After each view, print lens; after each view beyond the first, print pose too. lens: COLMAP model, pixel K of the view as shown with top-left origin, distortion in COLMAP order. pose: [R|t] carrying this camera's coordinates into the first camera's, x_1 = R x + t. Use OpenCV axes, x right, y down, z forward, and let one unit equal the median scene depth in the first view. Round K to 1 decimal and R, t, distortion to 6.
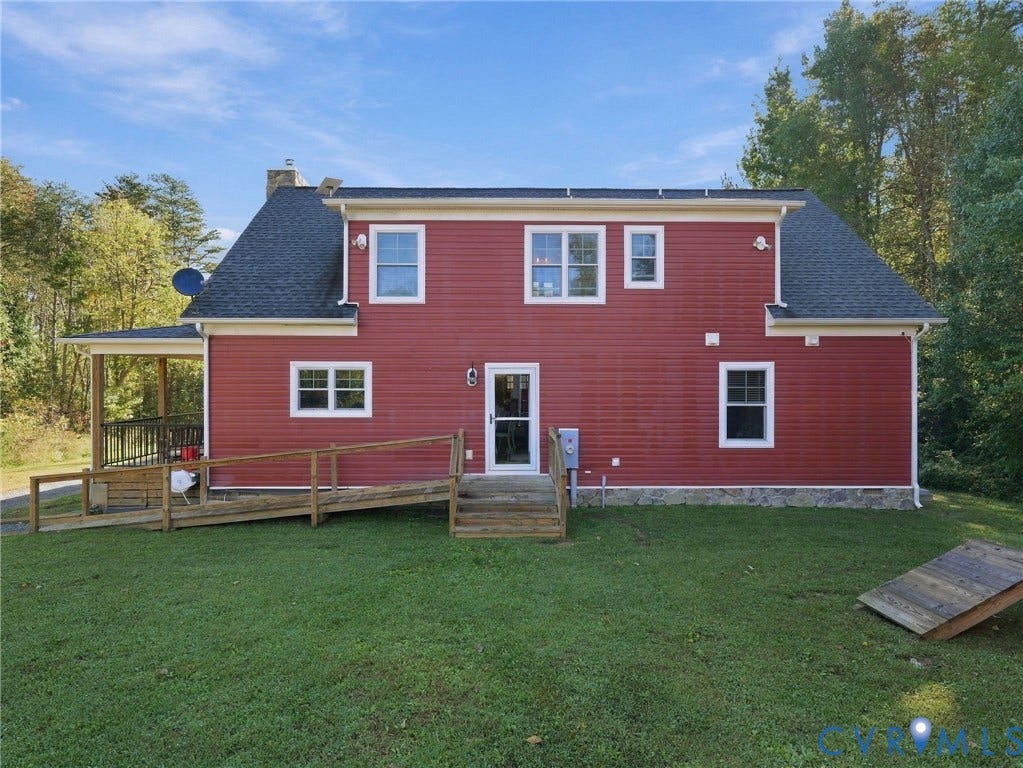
lens RADIAL K [[550.7, 0, 521.0], [0, 550.7, 388.0], [0, 0, 1]] dist [-0.000312, -0.000464]
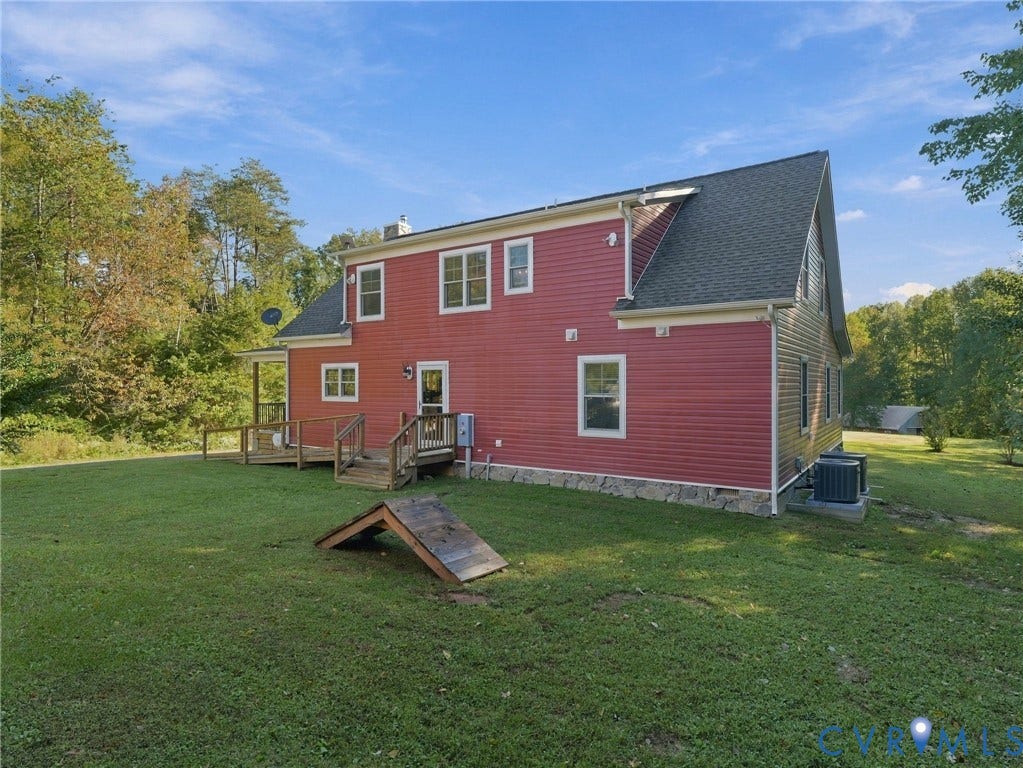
lens RADIAL K [[579.5, 0, 500.3], [0, 579.5, 386.1], [0, 0, 1]] dist [0.007612, 0.003588]
pose [[0.814065, 0.001049, -0.580773, 0.895672], [0.002792, 0.999980, 0.005718, 0.004562], [0.580767, -0.006276, 0.814045, -0.005605]]
